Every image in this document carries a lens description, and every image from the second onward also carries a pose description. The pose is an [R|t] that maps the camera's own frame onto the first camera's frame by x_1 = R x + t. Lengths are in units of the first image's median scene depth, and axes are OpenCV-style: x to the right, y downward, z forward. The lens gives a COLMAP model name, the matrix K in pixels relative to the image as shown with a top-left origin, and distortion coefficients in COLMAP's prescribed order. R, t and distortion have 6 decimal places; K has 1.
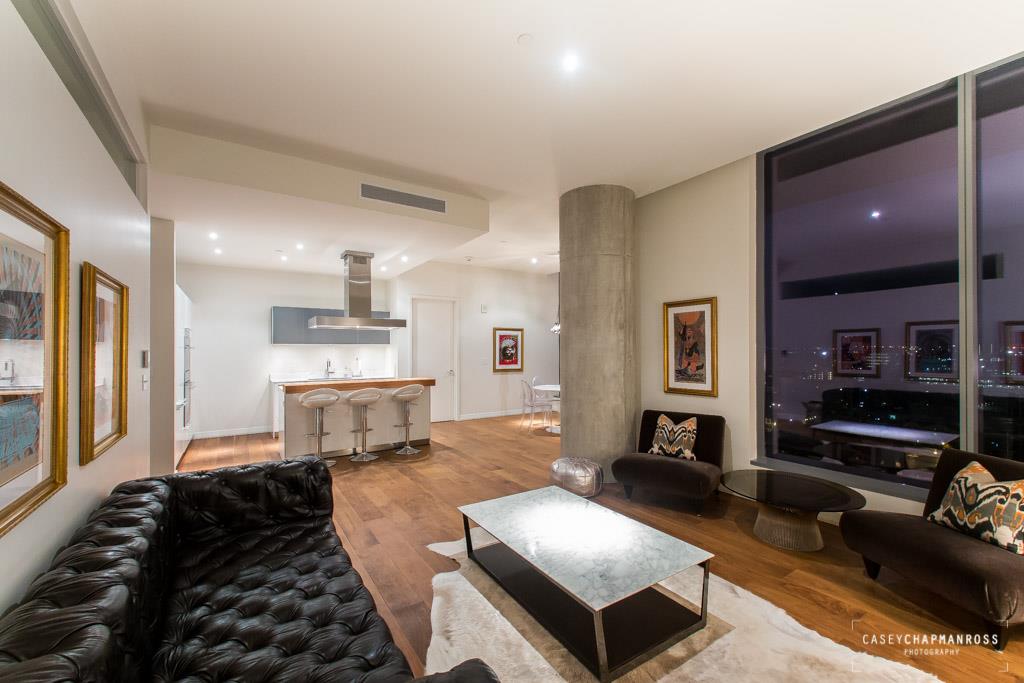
lens RADIAL K [[422.0, 0, 521.4], [0, 422.0, 350.8], [0, 0, 1]] dist [0.011933, -0.003752]
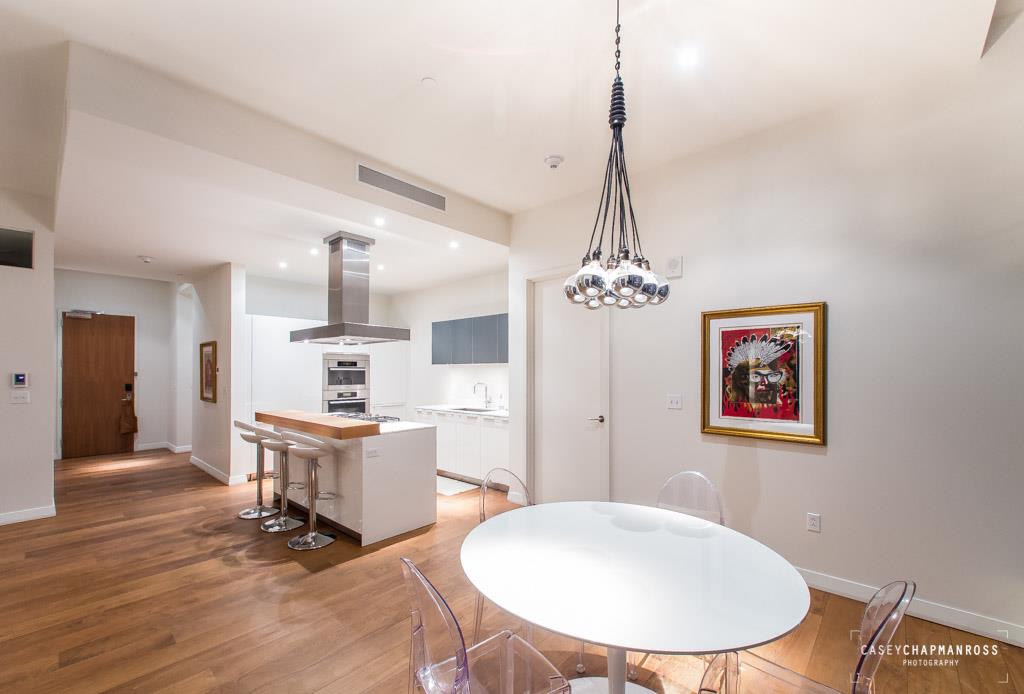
lens RADIAL K [[422.0, 0, 499.1], [0, 422.0, 369.2], [0, 0, 1]] dist [0.011933, -0.003752]
pose [[0.225412, 0.000222, -0.974264, 0.471488], [-0.001318, 0.999999, -0.000077, -0.009916], [0.974263, 0.001301, 0.225412, 1.386683]]
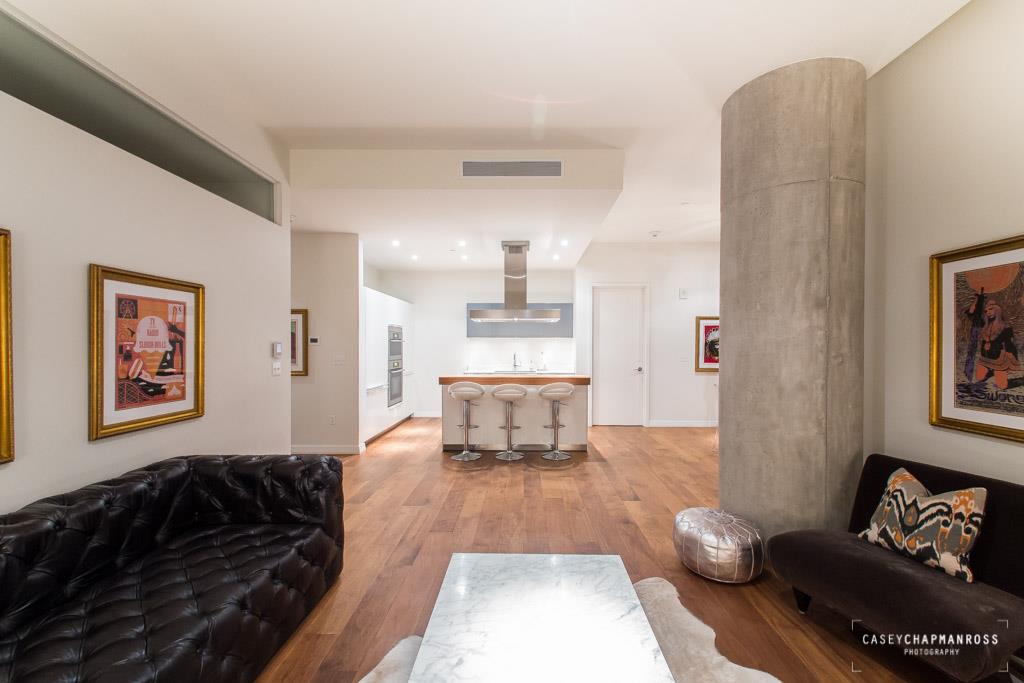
lens RADIAL K [[422.0, 0, 517.9], [0, 422.0, 349.2], [0, 0, 1]] dist [0.011933, -0.003752]
pose [[0.820464, 0.011709, -0.571578, 0.216179], [-0.006260, 0.999914, 0.011497, 0.000611], [0.571664, -0.005854, 0.820467, 0.268854]]
